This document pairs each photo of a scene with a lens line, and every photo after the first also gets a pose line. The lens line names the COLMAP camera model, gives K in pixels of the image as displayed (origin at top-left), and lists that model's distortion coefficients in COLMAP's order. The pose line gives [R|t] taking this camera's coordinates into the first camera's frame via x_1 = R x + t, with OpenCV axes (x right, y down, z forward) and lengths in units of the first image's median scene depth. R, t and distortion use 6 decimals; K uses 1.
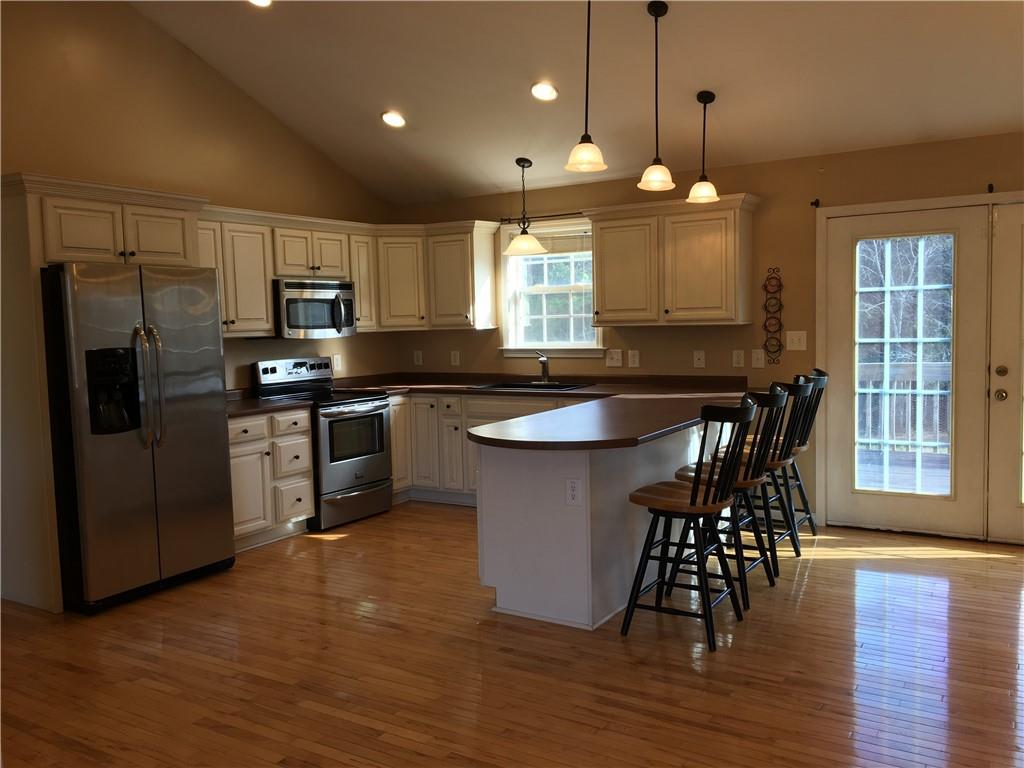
lens RADIAL K [[863.0, 0, 517.1], [0, 863.0, 386.4], [0, 0, 1]] dist [0.040338, -0.051902]
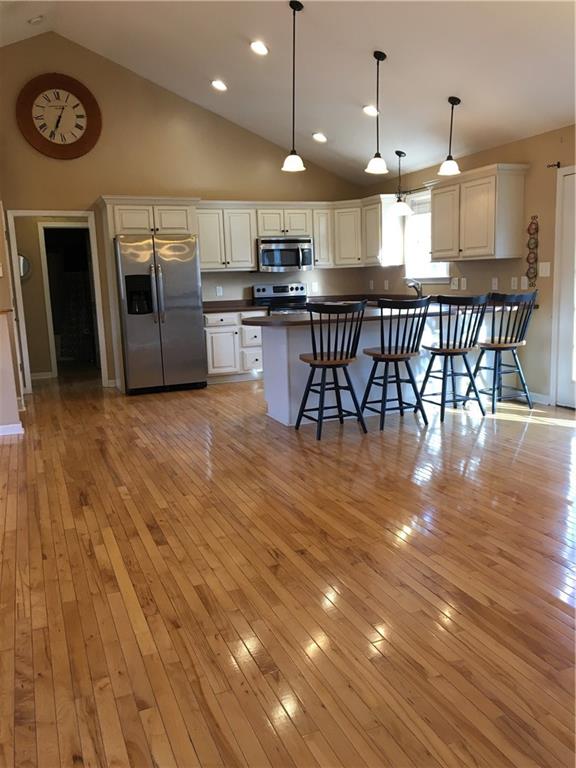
lens RADIAL K [[647.2, 0, 284.3], [0, 647.2, 387.4], [0, 0, 1]] dist [0.040338, -0.051902]
pose [[0.806772, 0.095302, -0.583127, 0.562138], [-0.032721, 0.992598, 0.116953, 0.023367], [0.589957, -0.075274, 0.803919, -0.075818]]
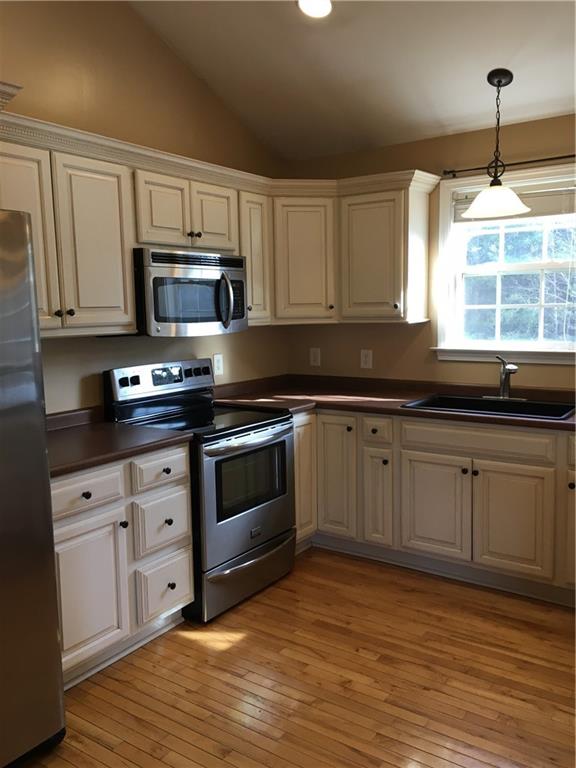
lens RADIAL K [[647.2, 0, 288.4], [0, 647.2, 384.5], [0, 0, 1]] dist [0.040338, -0.051902]
pose [[0.998630, 0.014305, -0.050334, -0.130899], [-0.012108, 0.998972, 0.043687, -0.040243], [0.050907, -0.043018, 0.997776, 0.481551]]
